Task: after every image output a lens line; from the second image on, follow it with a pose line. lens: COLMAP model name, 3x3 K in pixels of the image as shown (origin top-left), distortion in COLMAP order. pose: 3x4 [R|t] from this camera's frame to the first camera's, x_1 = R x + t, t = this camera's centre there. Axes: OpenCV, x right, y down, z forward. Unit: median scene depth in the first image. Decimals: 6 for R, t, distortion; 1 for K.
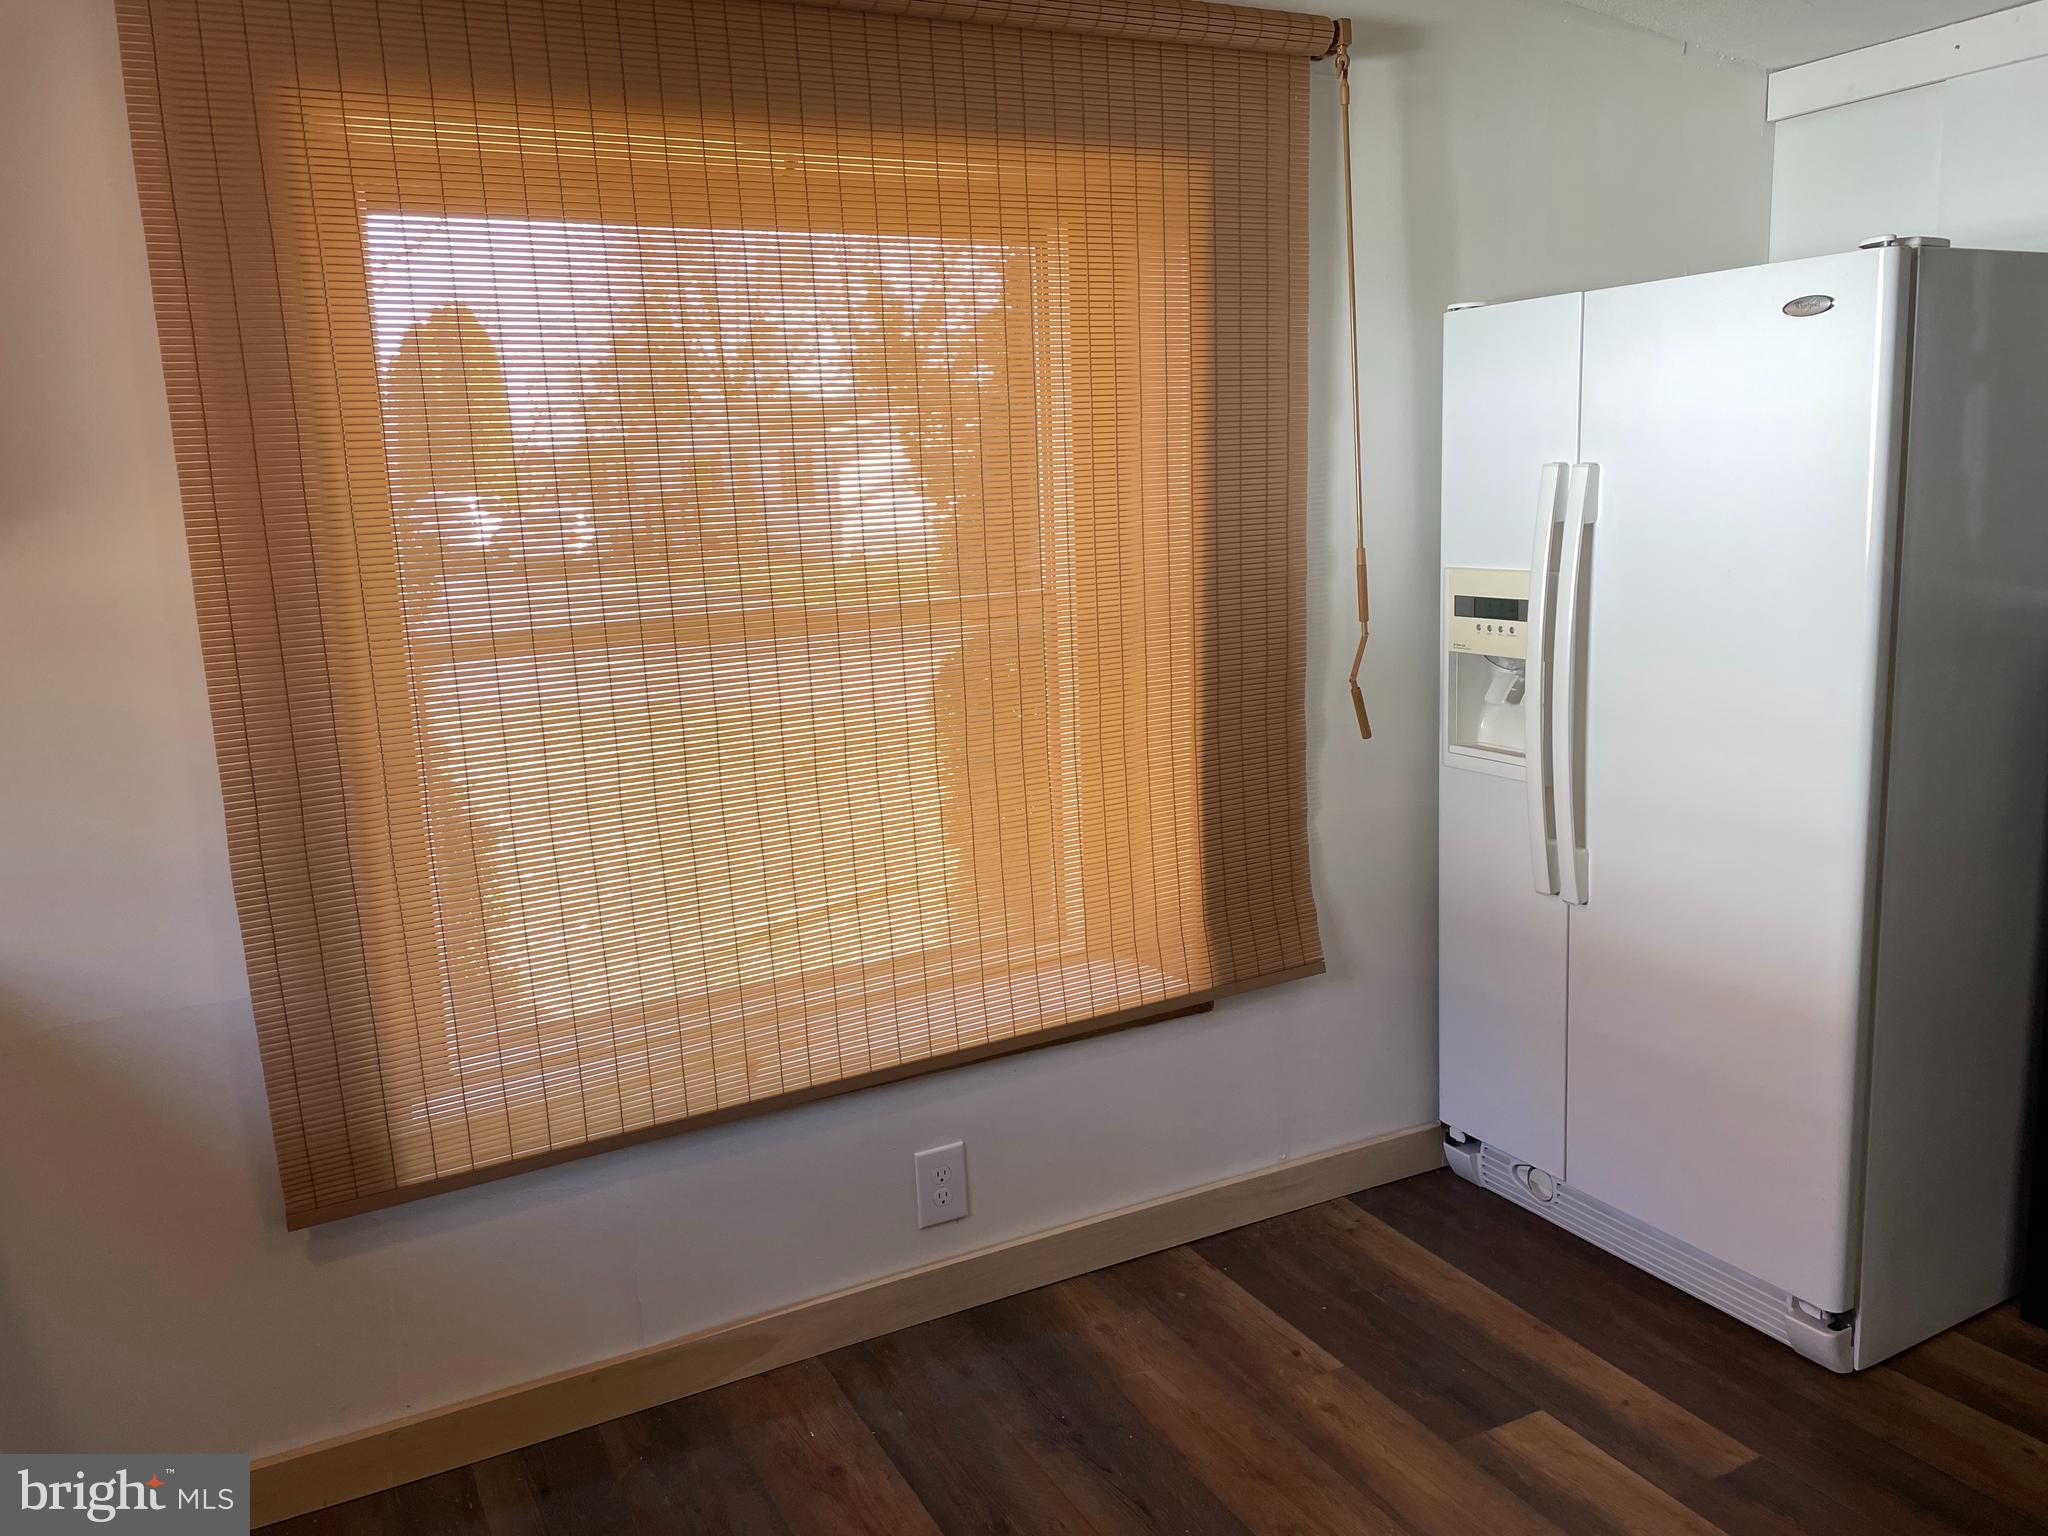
lens RADIAL K [[1534.5, 0, 1023.5], [0, 1534.5, 754.7], [0, 0, 1]] dist [0.090262, -0.129999]
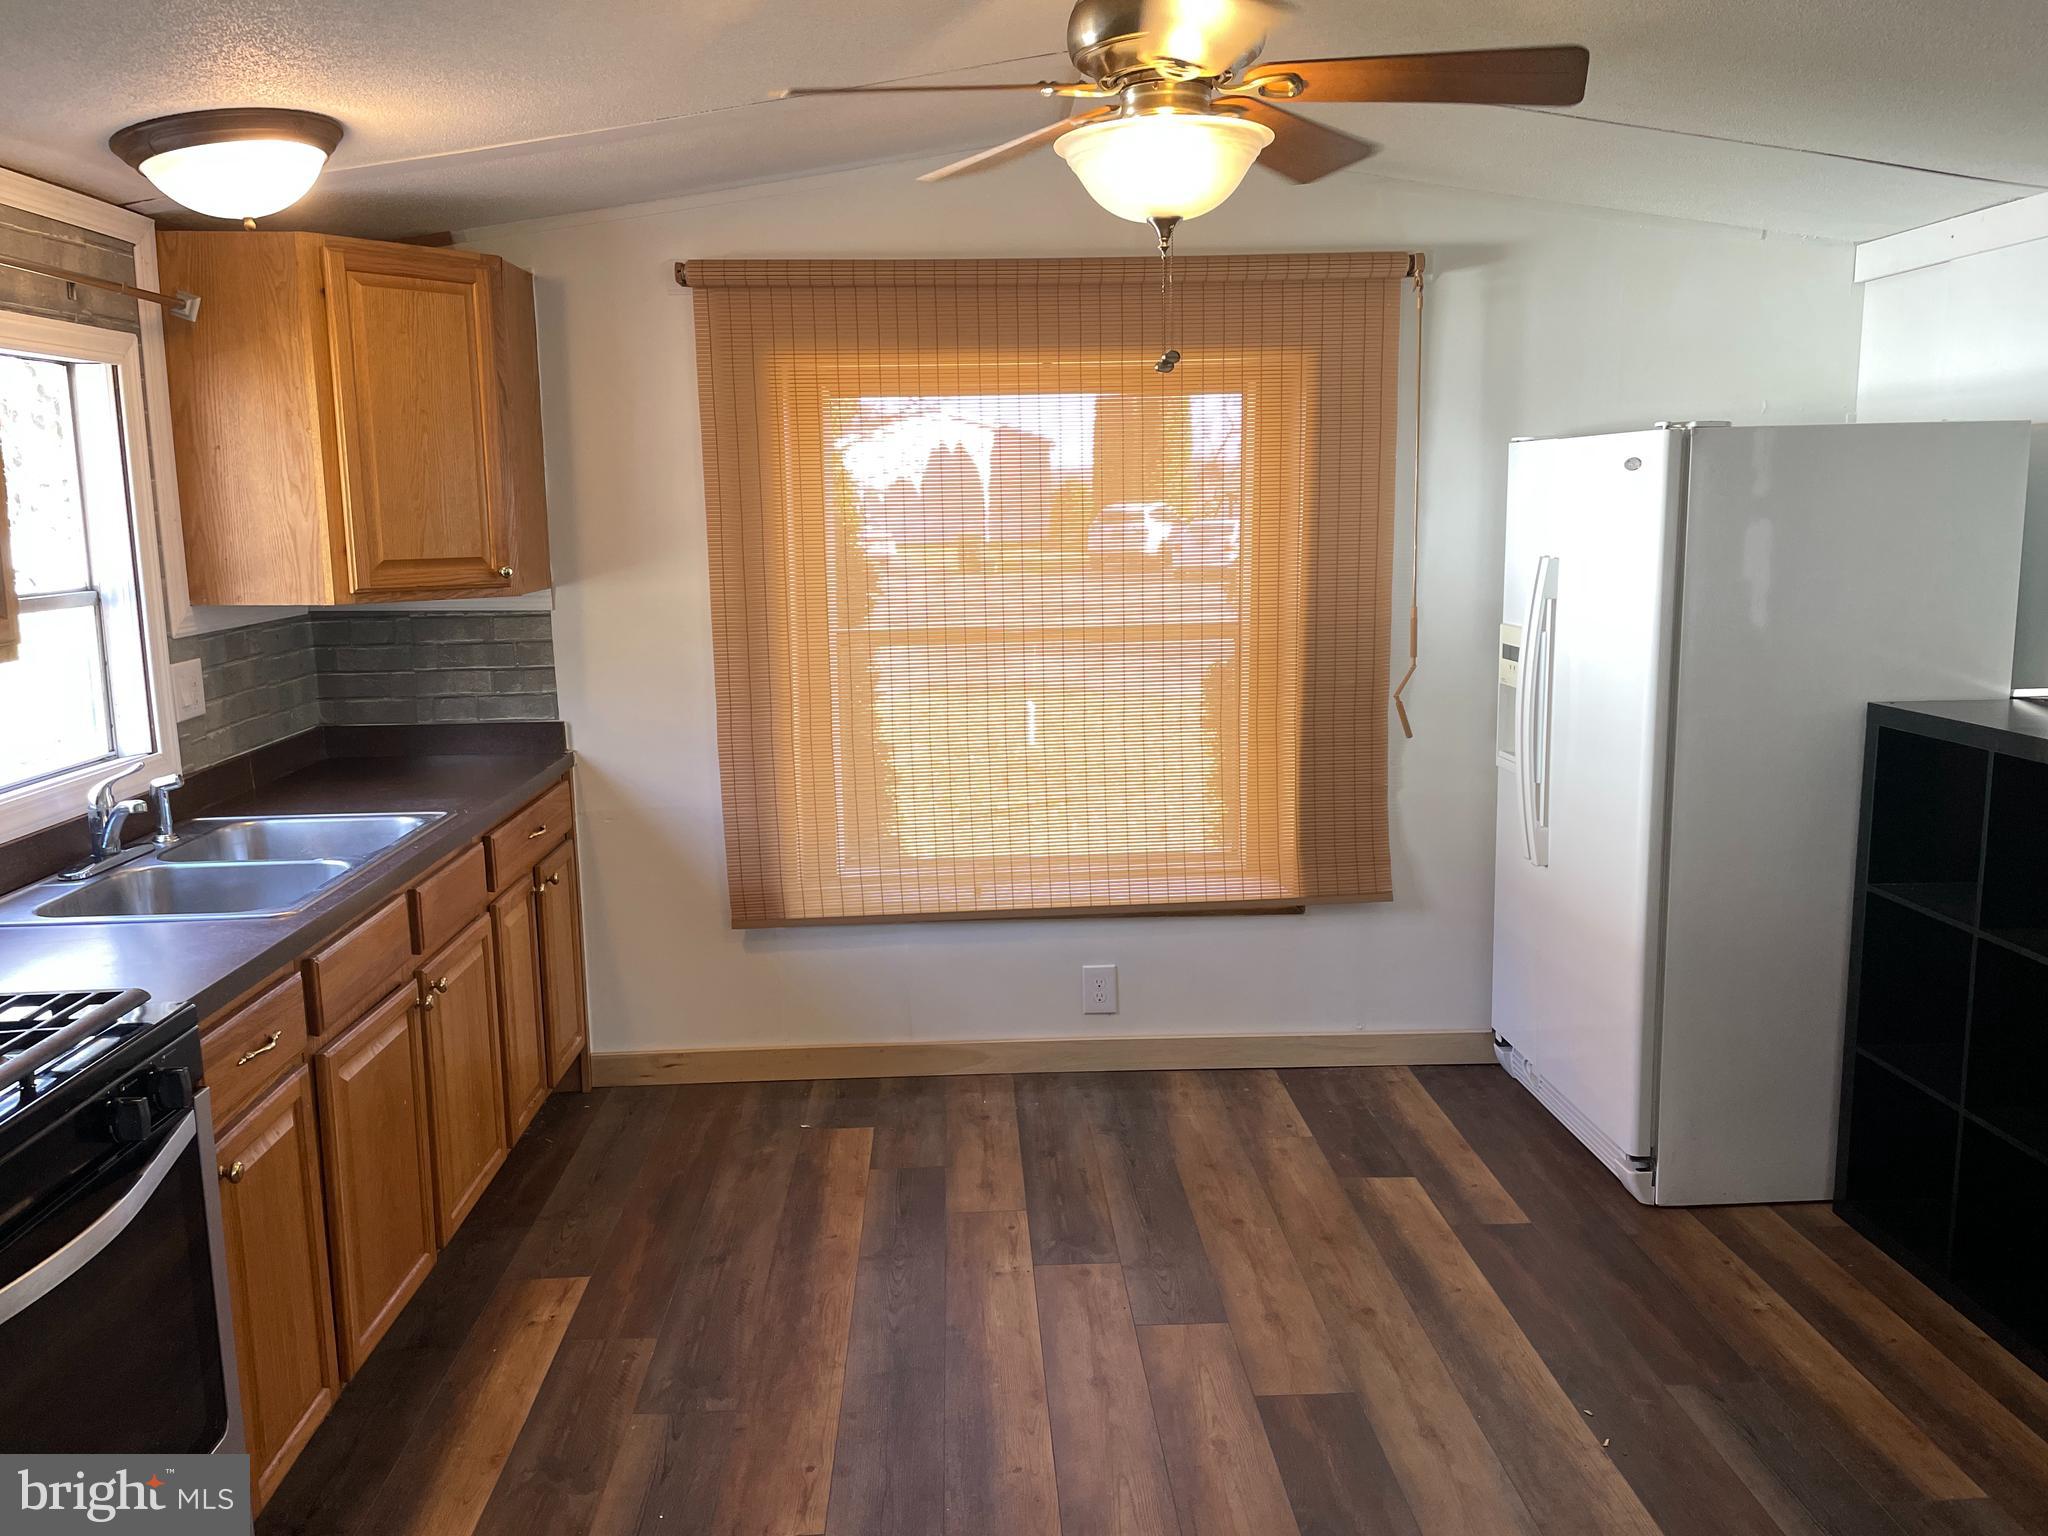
lens RADIAL K [[1551.4, 0, 1024.0], [0, 1551.4, 768.0], [0, 0, 1]] dist [0.091466, -0.140575]
pose [[0.904772, 0.096712, -0.414771, 0.525572], [-0.095826, 0.995132, 0.023002, 0.019822], [0.414977, 0.018934, 0.909635, -0.508599]]
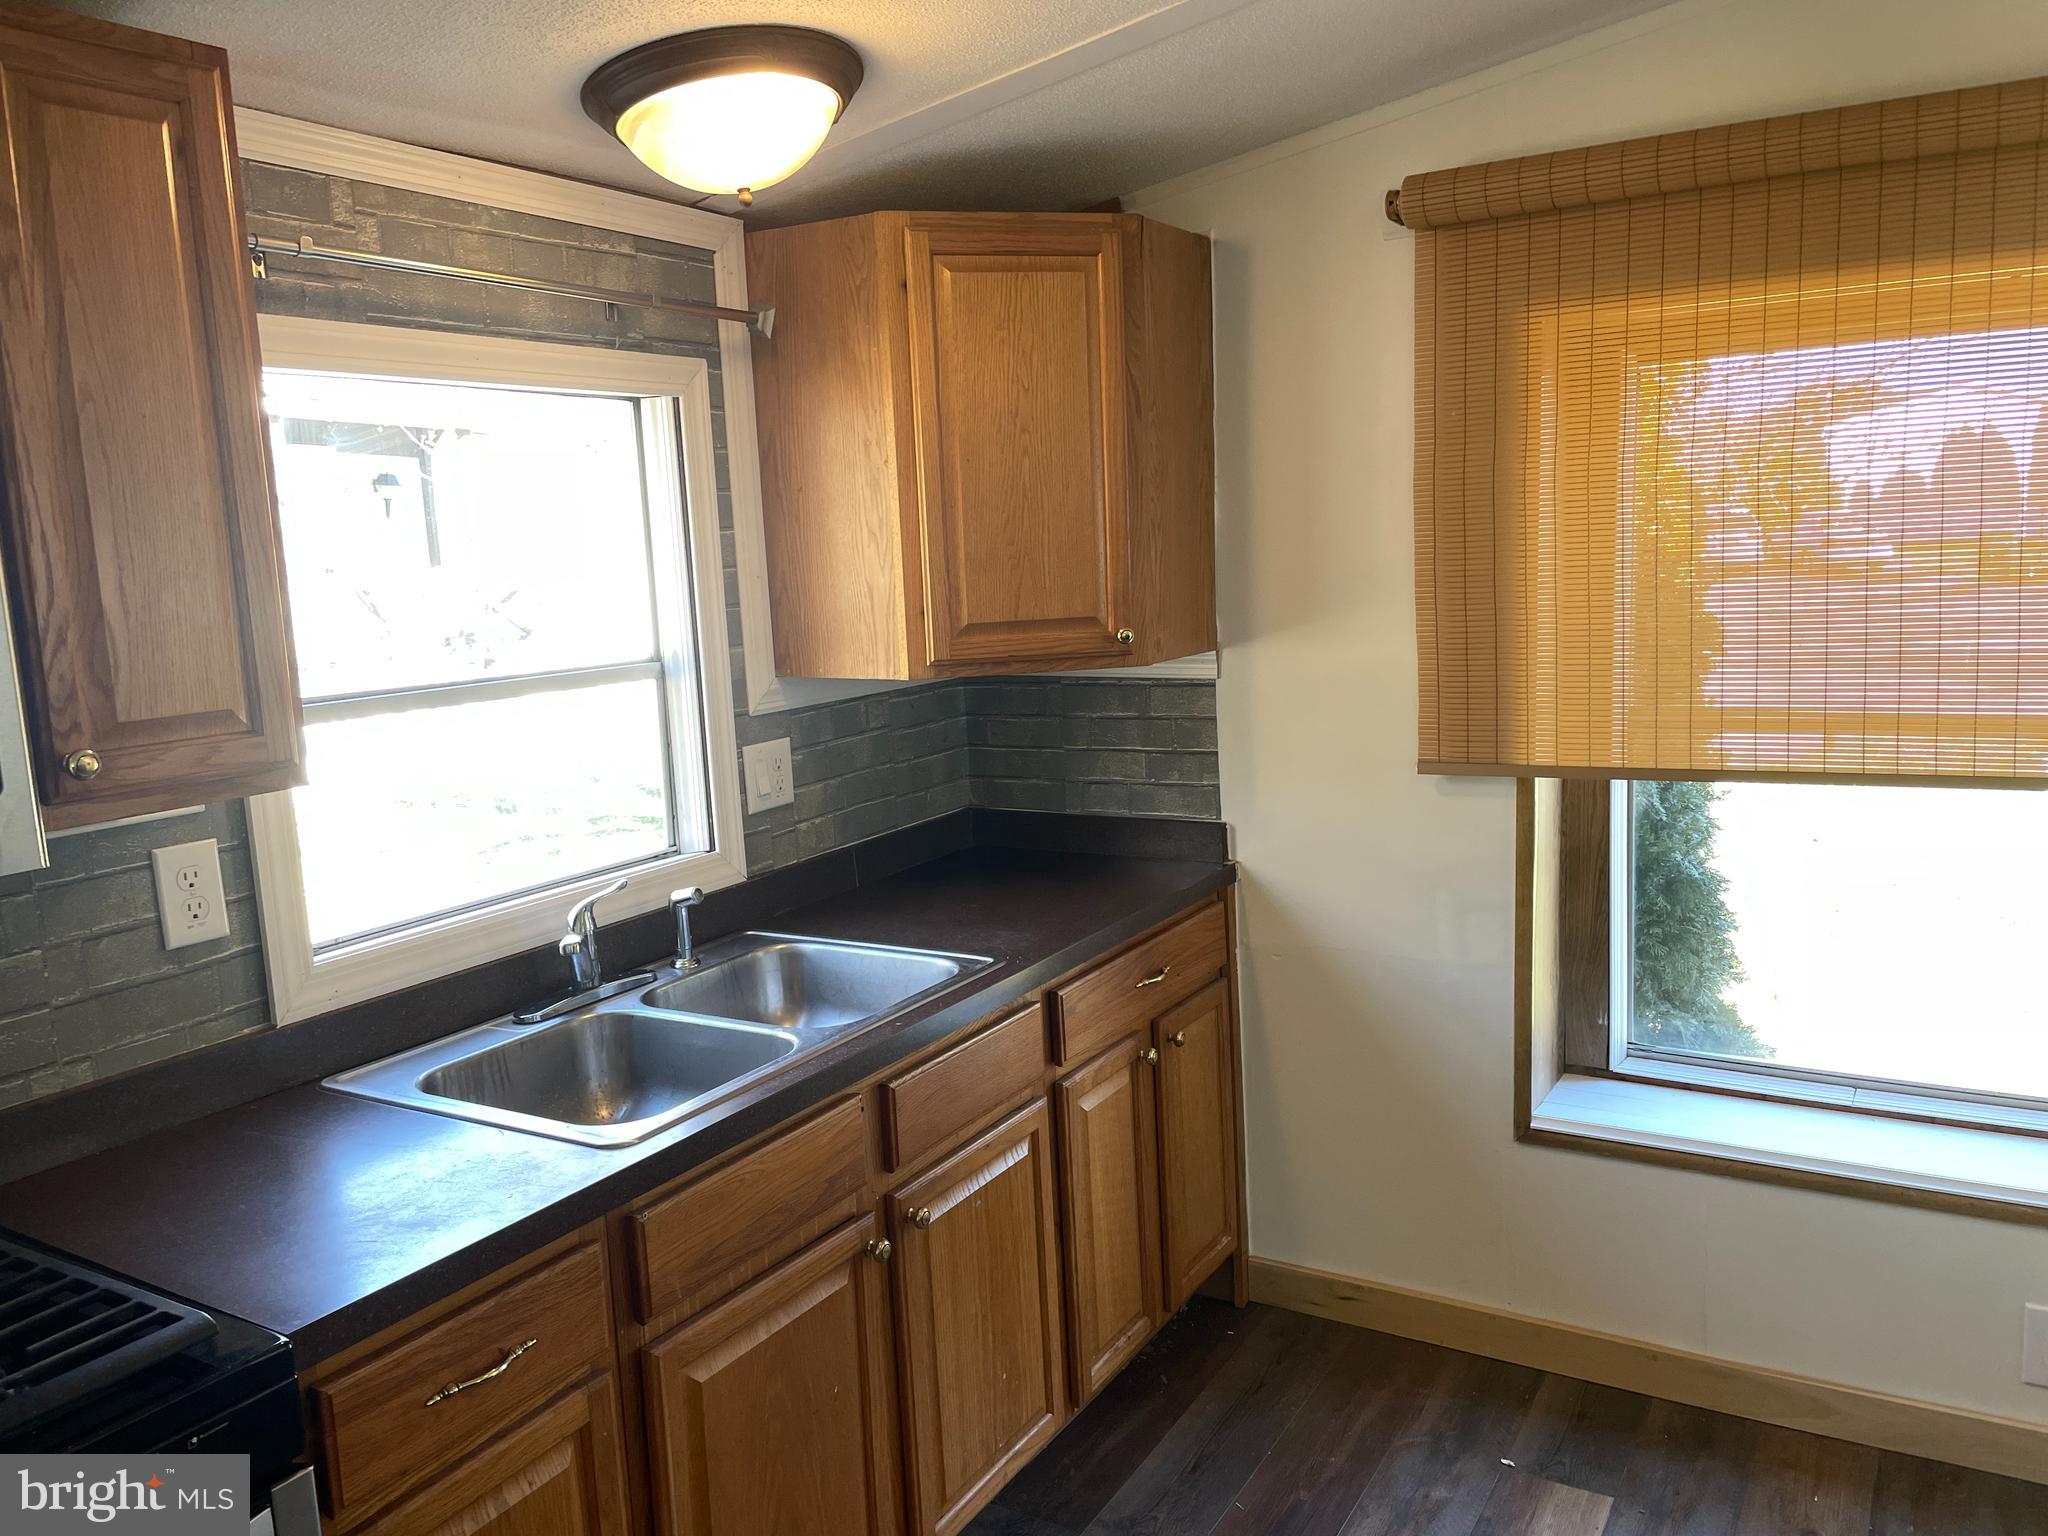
lens RADIAL K [[1551.4, 0, 1024.0], [0, 1551.4, 768.0], [0, 0, 1]] dist [0.091466, -0.140575]
pose [[0.519079, 0.137871, -0.843534, 0.374425], [-0.126482, 0.988430, 0.083722, -0.066971], [0.845316, 0.063234, 0.530511, -0.048363]]
